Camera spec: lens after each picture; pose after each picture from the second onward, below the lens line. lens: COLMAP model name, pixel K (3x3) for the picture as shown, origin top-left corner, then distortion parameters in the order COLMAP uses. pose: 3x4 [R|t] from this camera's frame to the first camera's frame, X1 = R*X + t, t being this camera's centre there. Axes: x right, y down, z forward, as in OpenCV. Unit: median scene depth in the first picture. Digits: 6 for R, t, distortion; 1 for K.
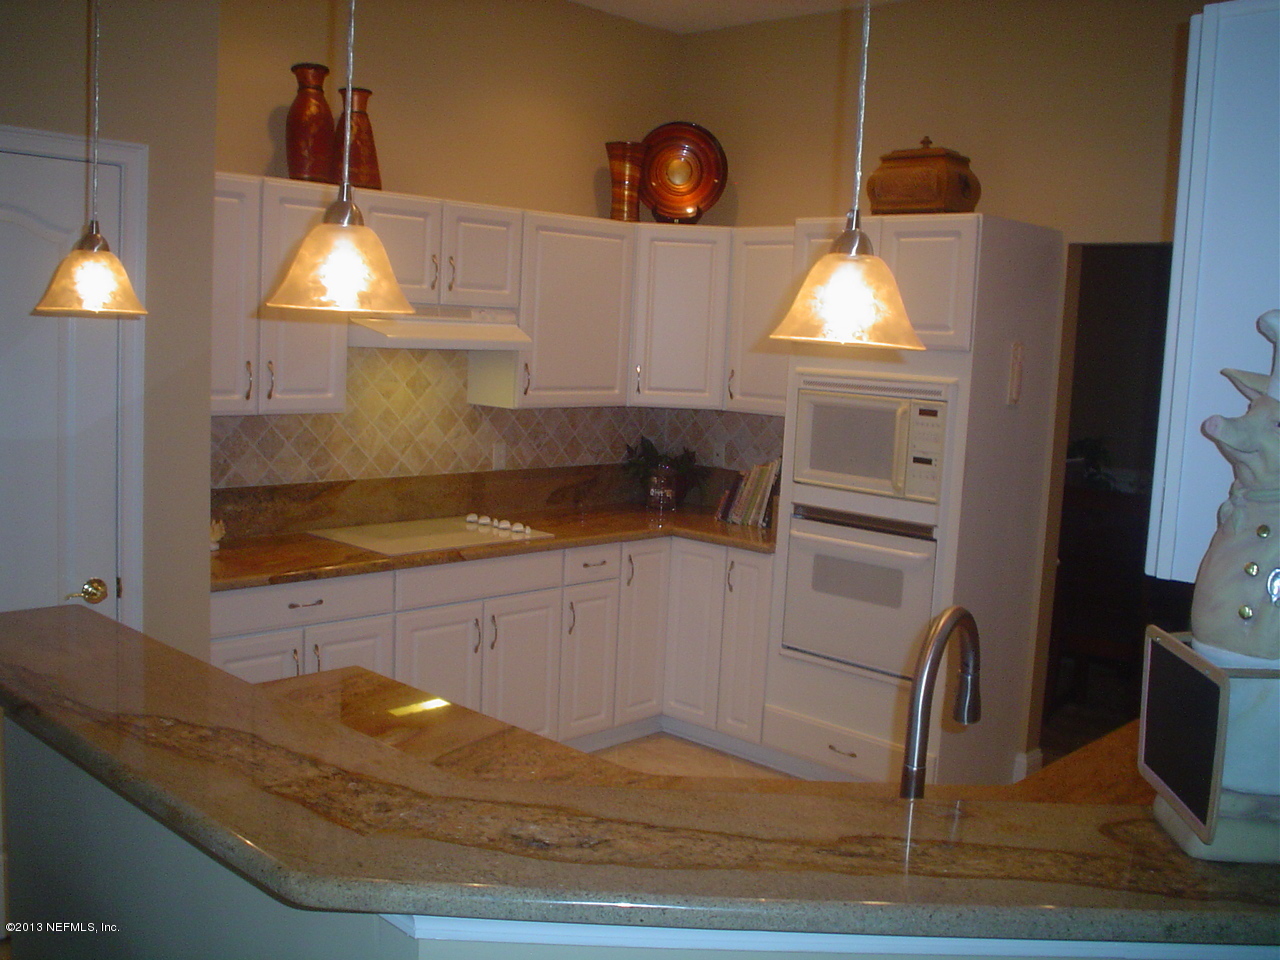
lens RADIAL K [[1260.3, 0, 633.1], [0, 1260.3, 479.2], [0, 0, 1]] dist [-0.137714, 0.099593]
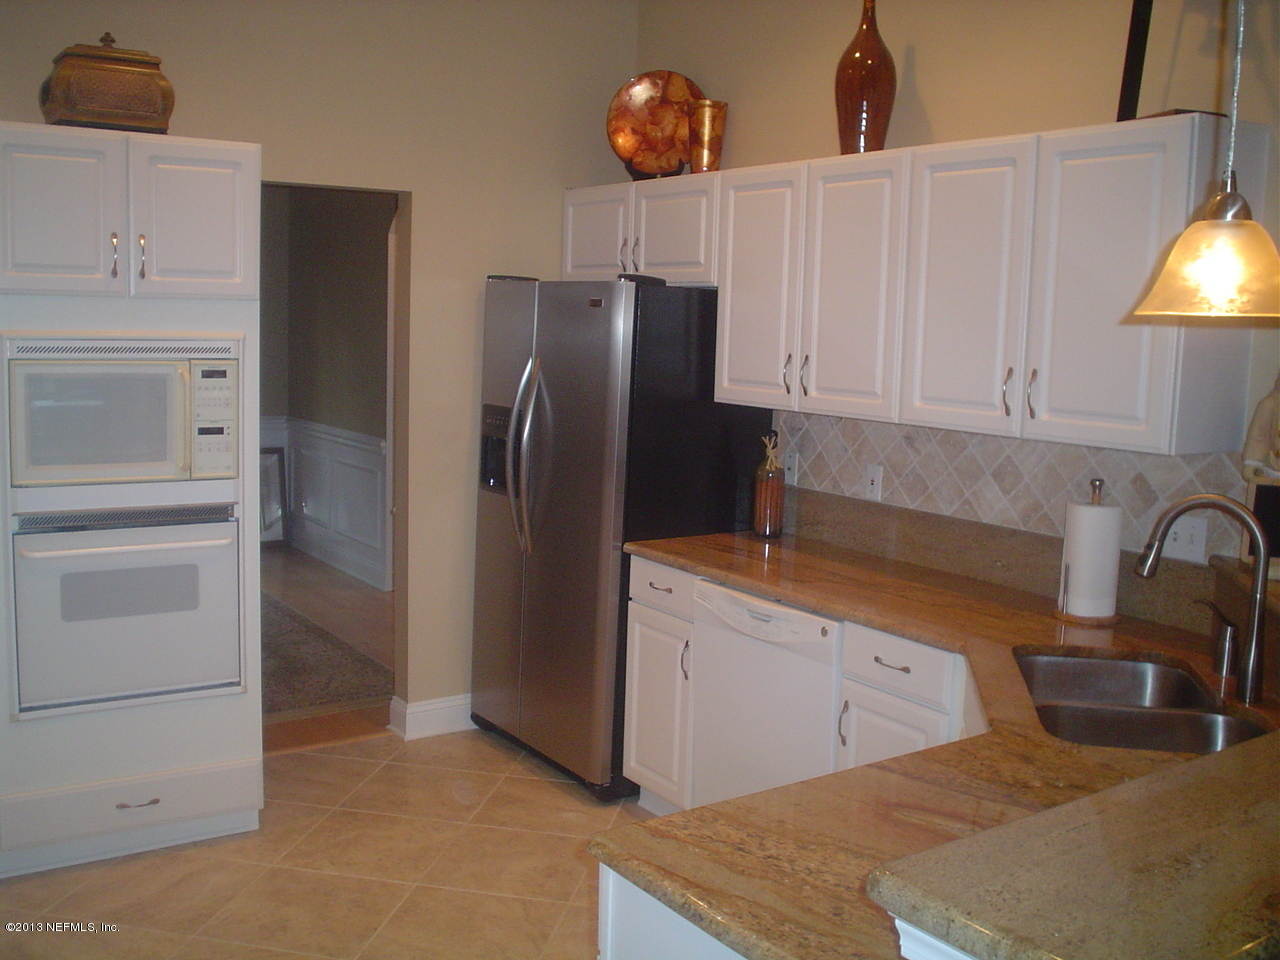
lens RADIAL K [[1260.3, 0, 633.1], [0, 1260.3, 479.2], [0, 0, 1]] dist [-0.137714, 0.099593]
pose [[0.207473, -0.168978, 0.963536, -0.529302], [0.095033, 0.983791, 0.152067, -0.083882], [-0.973614, 0.060018, 0.220168, 0.539993]]
